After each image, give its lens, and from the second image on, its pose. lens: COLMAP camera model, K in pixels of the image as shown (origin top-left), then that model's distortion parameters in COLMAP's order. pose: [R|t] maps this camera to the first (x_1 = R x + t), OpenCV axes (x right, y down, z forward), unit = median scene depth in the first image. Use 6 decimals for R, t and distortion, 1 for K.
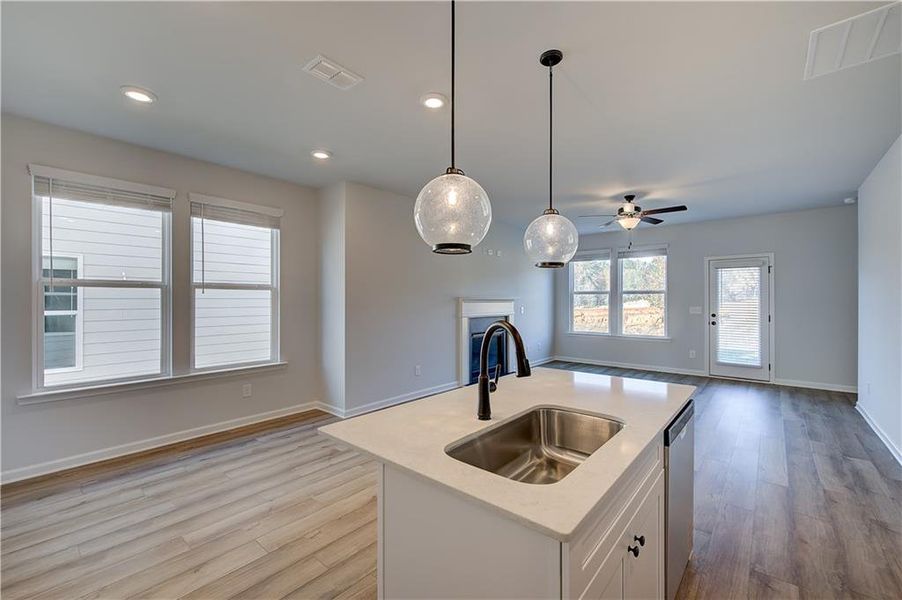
lens RADIAL K [[373.9, 0, 455.1], [0, 373.9, 299.6], [0, 0, 1]] dist [0.002965, 0.000158]
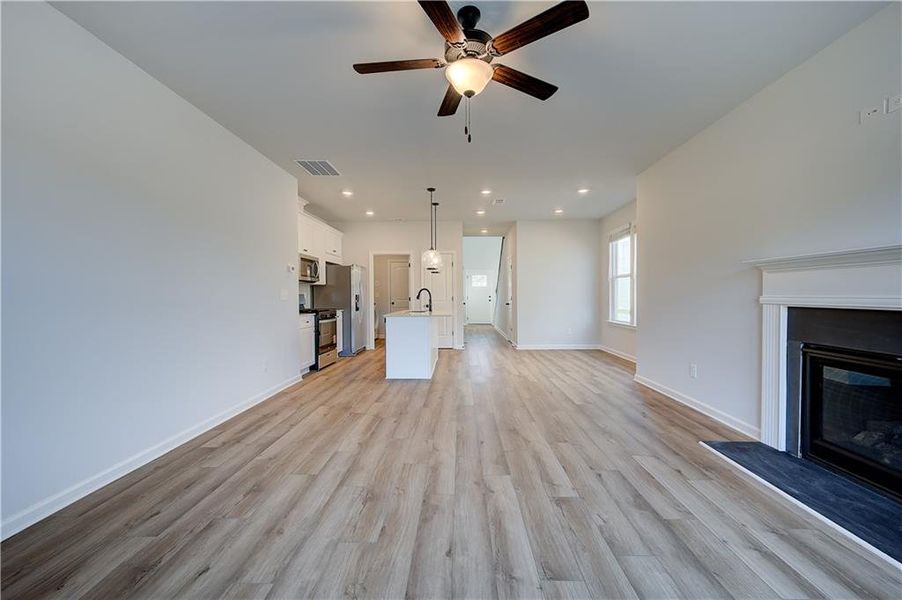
lens RADIAL K [[361.0, 0, 453.6], [0, 361.0, 300.4], [0, 0, 1]] dist [0.005804, -0.000244]
pose [[-0.774909, 0.013665, -0.631925, 0.685972], [0.006261, 0.999883, 0.013944, 0.037222], [0.632042, 0.006849, -0.774904, 1.208515]]
